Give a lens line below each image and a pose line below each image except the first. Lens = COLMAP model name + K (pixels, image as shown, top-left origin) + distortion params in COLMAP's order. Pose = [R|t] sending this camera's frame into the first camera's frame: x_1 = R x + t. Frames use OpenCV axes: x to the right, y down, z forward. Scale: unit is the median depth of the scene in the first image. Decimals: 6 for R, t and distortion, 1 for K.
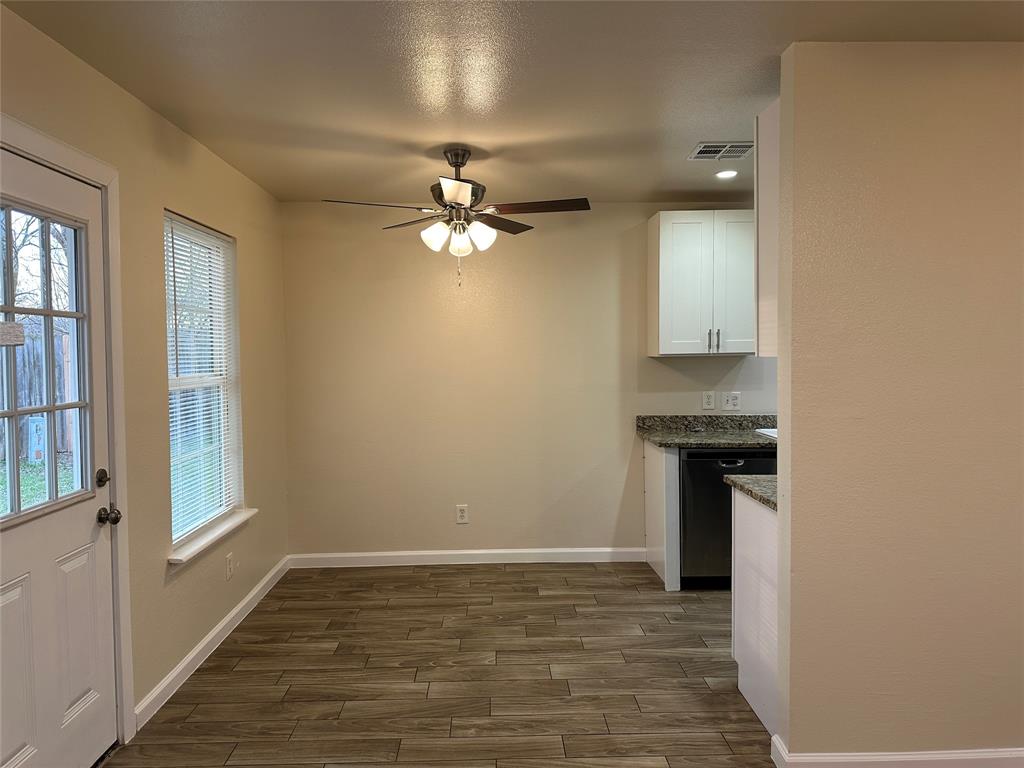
lens RADIAL K [[731.9, 0, 512.0], [0, 731.9, 384.0], [0, 0, 1]] dist [0.124264, -0.132863]
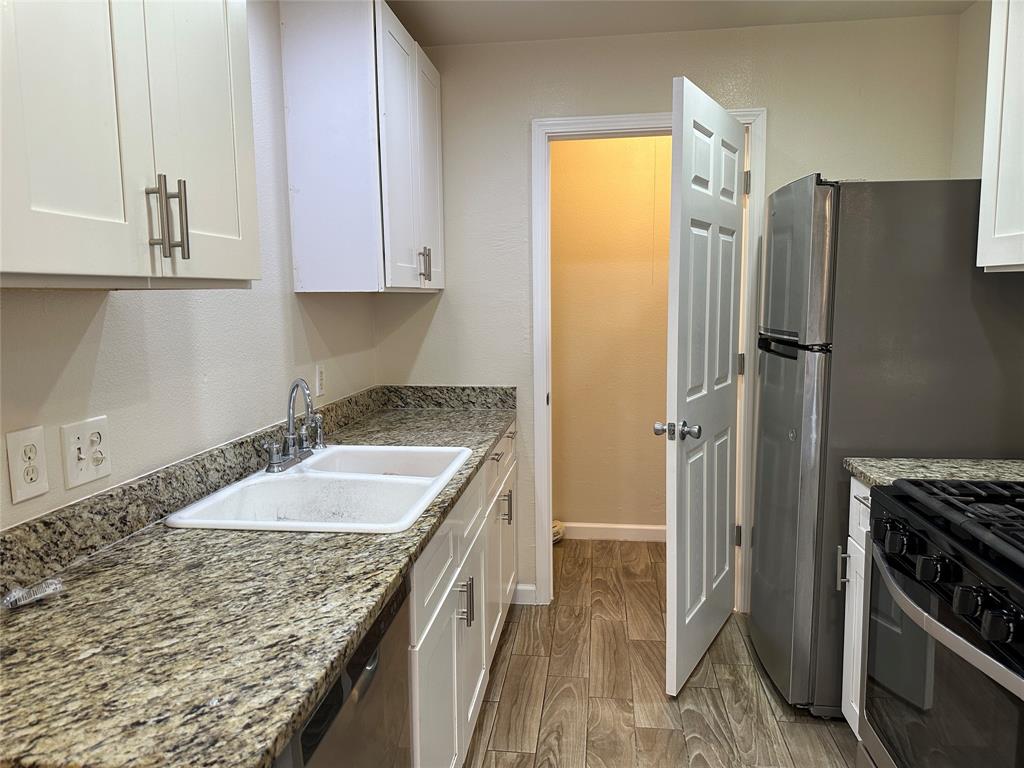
lens RADIAL K [[726.6, 0, 510.2], [0, 726.6, 387.6], [0, 0, 1]] dist [0.068662, -0.072213]
pose [[0.153866, -0.118207, 0.980996, 0.041338], [0.053830, 0.992347, 0.111131, -0.024378], [-0.986624, 0.035707, 0.159052, 0.792481]]
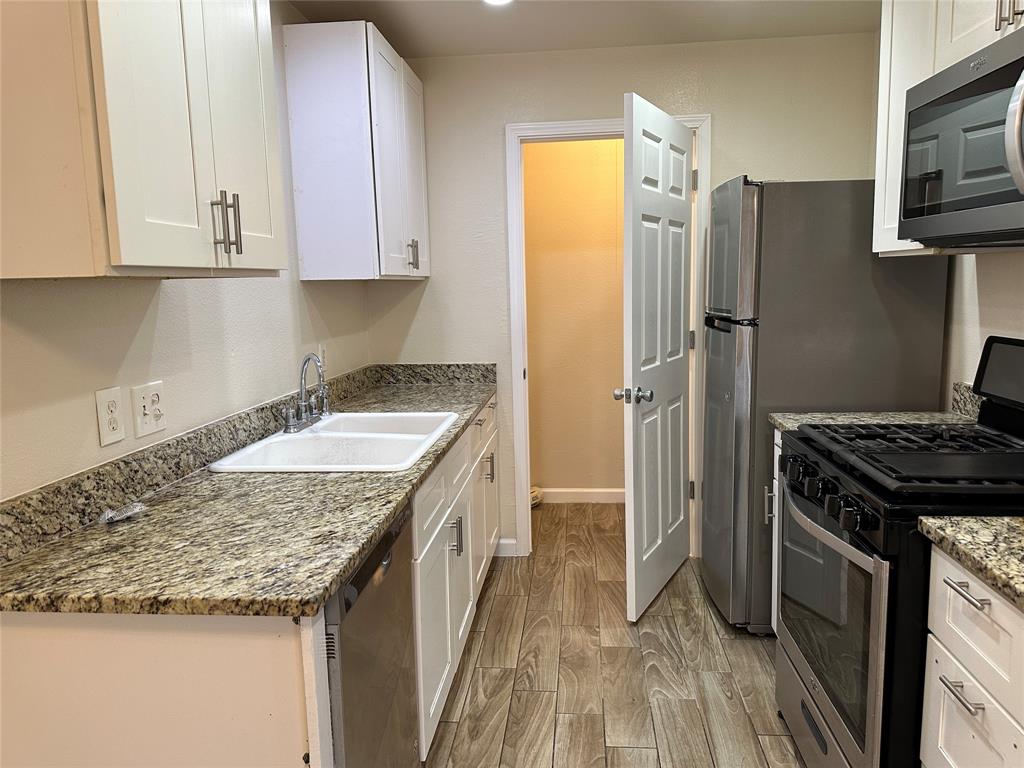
lens RADIAL K [[726.0, 0, 519.1], [0, 726.0, 385.2], [0, 0, 1]] dist [0.124542, -0.179797]
pose [[0.116059, -0.132630, 0.984347, -0.037592], [0.065714, 0.989898, 0.125630, -0.021346], [-0.991066, 0.050105, 0.123602, 0.778693]]
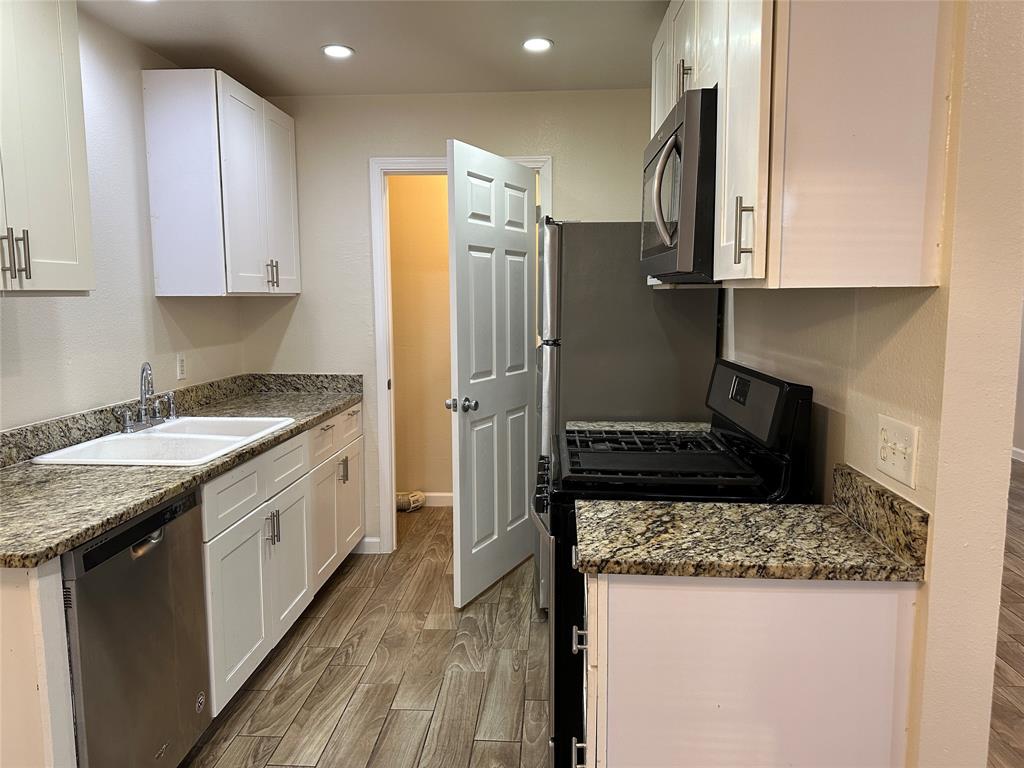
lens RADIAL K [[731.9, 0, 512.0], [0, 731.9, 384.0], [0, 0, 1]] dist [0.124264, -0.132863]
pose [[0.097701, -0.110888, 0.989019, -0.097782], [0.047290, 0.993168, 0.106681, -0.020863], [-0.994092, 0.036348, 0.102278, 0.650817]]
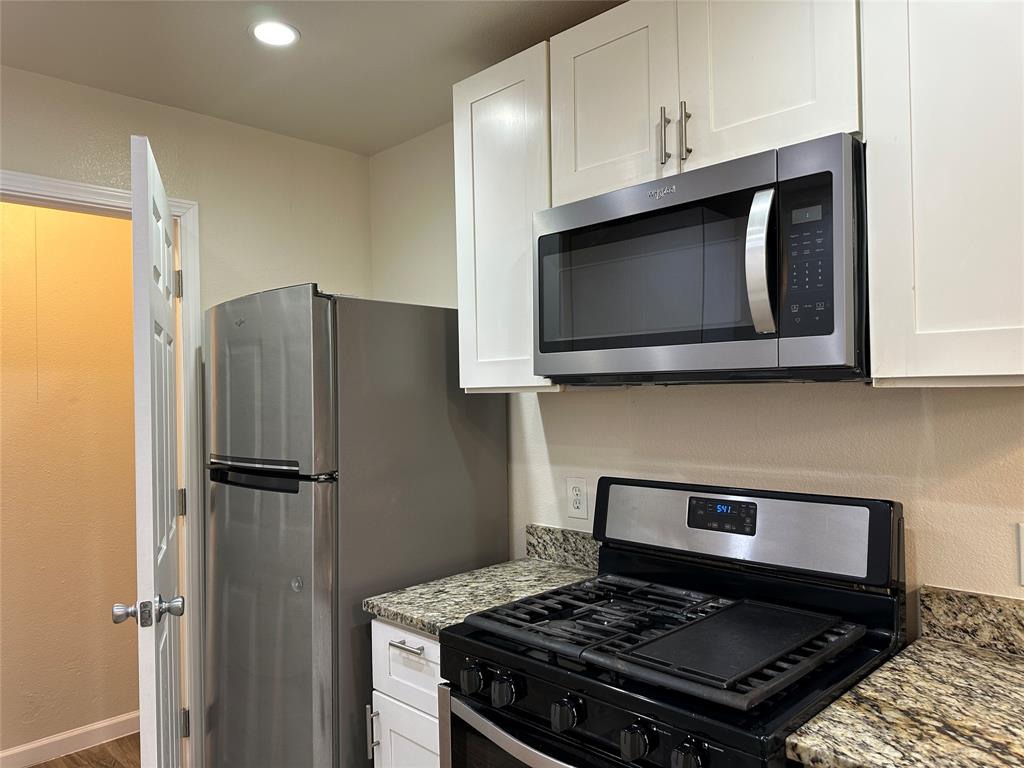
lens RADIAL K [[726.6, 0, 510.2], [0, 726.6, 387.6], [0, 0, 1]] dist [0.068662, -0.072213]
pose [[-0.677109, 0.029743, 0.735281, 0.155081], [0.061525, 0.997973, 0.016288, -0.036615], [-0.733306, 0.056267, -0.677567, 0.866509]]
